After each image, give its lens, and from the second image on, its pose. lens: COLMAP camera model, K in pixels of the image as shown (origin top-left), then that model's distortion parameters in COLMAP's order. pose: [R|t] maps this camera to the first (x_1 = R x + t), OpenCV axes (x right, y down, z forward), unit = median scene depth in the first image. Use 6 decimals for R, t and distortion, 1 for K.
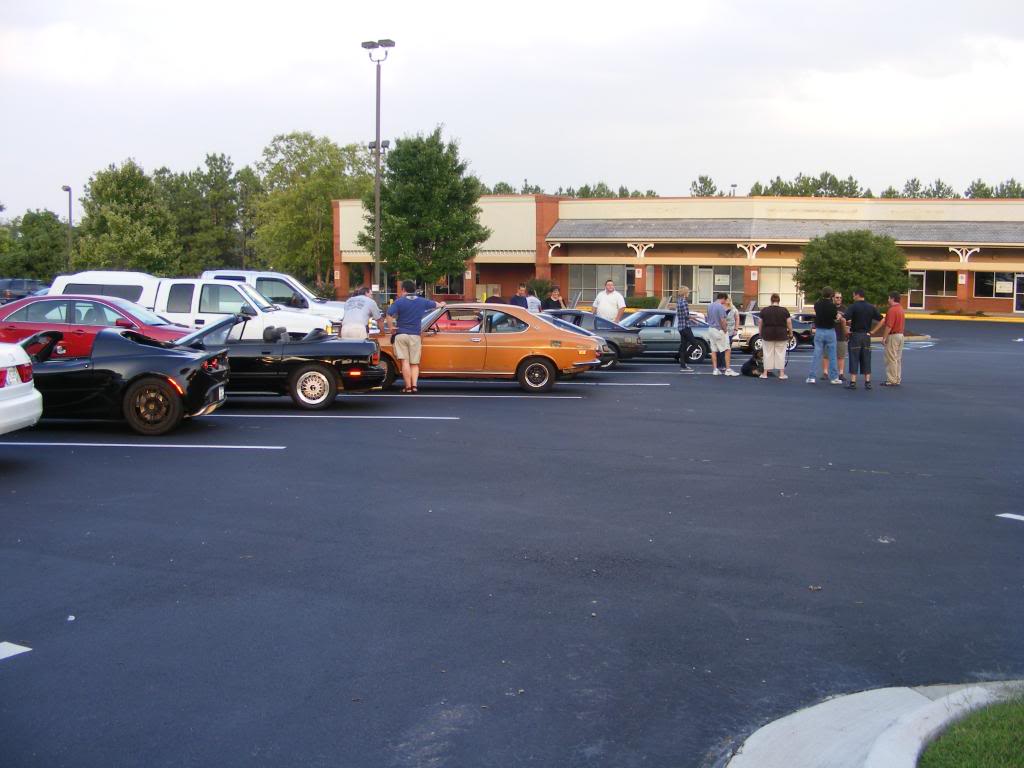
lens RADIAL K [[1193.9, 0, 526.7], [0, 1193.9, 380.3], [0, 0, 1]] dist [-0.253056, 0.284684]
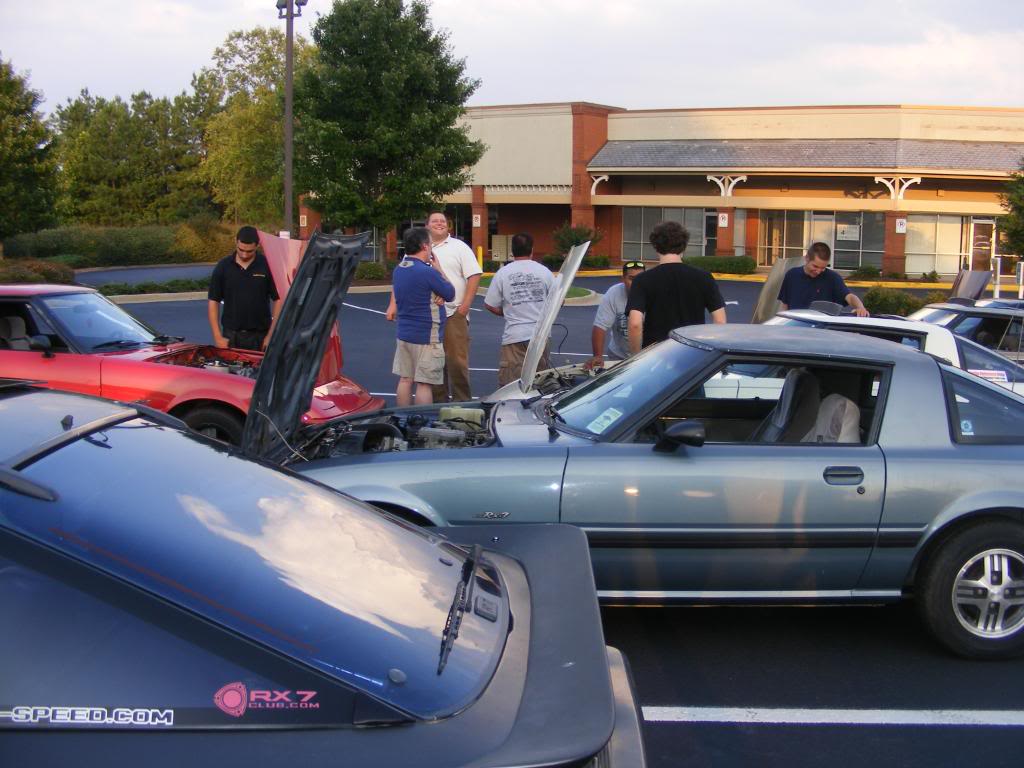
lens RADIAL K [[1193.9, 0, 526.7], [0, 1193.9, 380.3], [0, 0, 1]] dist [-0.253056, 0.284684]
pose [[0.997147, 0.018964, -0.073062, 0.034264], [-0.016307, 0.999190, 0.036797, -0.022895], [0.073701, -0.035501, 0.996648, 0.327769]]
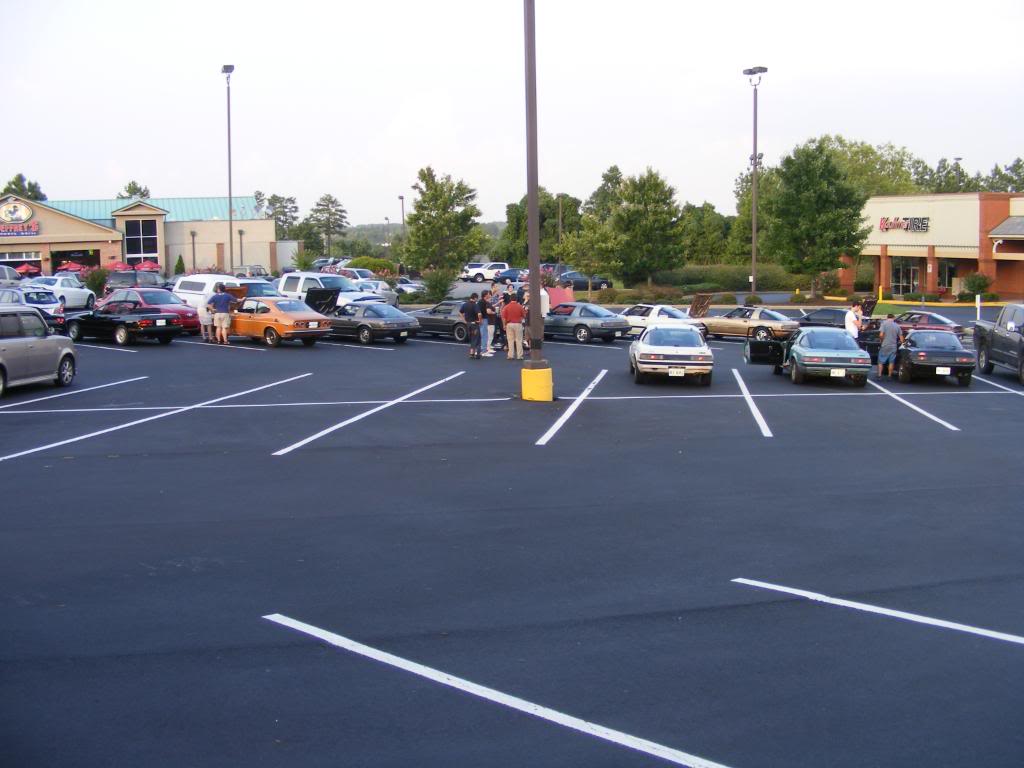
lens RADIAL K [[1193.9, 0, 526.7], [0, 1193.9, 380.3], [0, 0, 1]] dist [-0.253056, 0.284684]
pose [[0.754564, 0.071250, -0.652347, 0.386386], [-0.059446, 0.997423, 0.040179, -0.009349], [0.653528, 0.008462, 0.756855, -0.024597]]
